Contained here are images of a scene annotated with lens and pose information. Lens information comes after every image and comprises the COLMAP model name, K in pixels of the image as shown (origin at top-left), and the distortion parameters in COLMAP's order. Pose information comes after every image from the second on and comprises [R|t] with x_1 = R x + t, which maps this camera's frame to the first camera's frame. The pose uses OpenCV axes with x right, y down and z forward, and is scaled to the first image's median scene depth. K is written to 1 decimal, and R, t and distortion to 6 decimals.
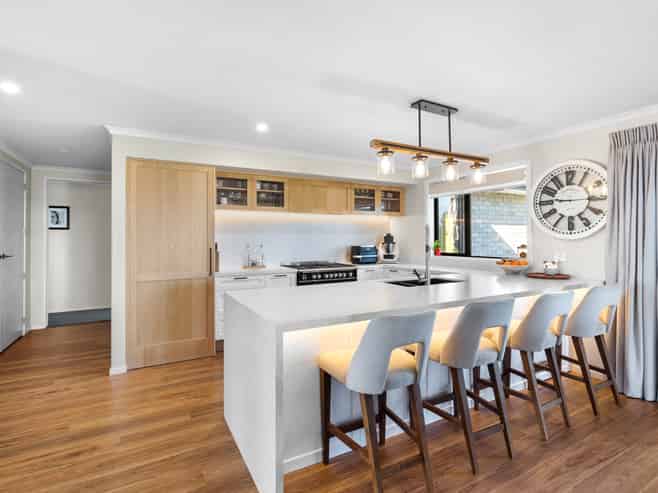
lens RADIAL K [[339.6, 0, 323.7], [0, 339.6, 239.0], [0, 0, 1]] dist [-0.001168, 0.000545]
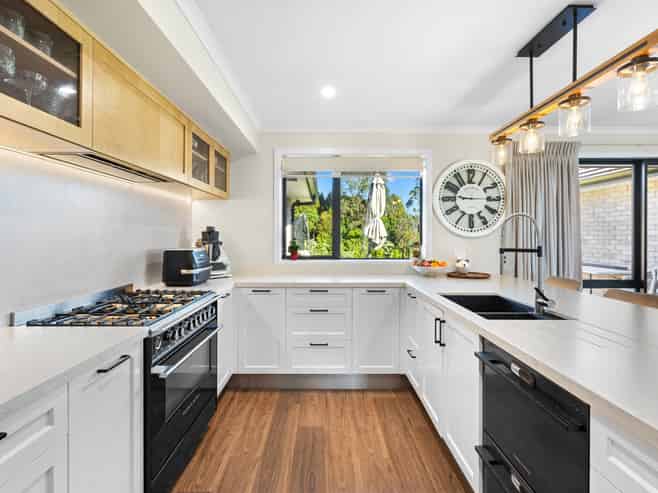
lens RADIAL K [[339.6, 0, 323.7], [0, 339.6, 239.0], [0, 0, 1]] dist [-0.001168, 0.000545]
pose [[0.469096, -0.007034, 0.883119, -0.290120], [-0.002375, 0.999955, 0.009227, -0.000944], [-0.883144, -0.006426, 0.469058, 0.695512]]
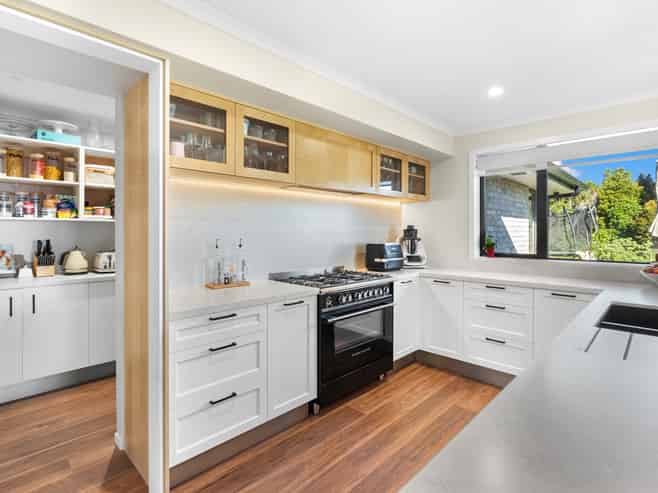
lens RADIAL K [[339.6, 0, 323.7], [0, 339.6, 239.0], [0, 0, 1]] dist [-0.001168, 0.000545]
pose [[0.955408, -0.001380, 0.295287, -0.232305], [-0.004280, 0.999819, 0.018521, -0.000448], [-0.295259, -0.018959, 0.955229, 0.482236]]
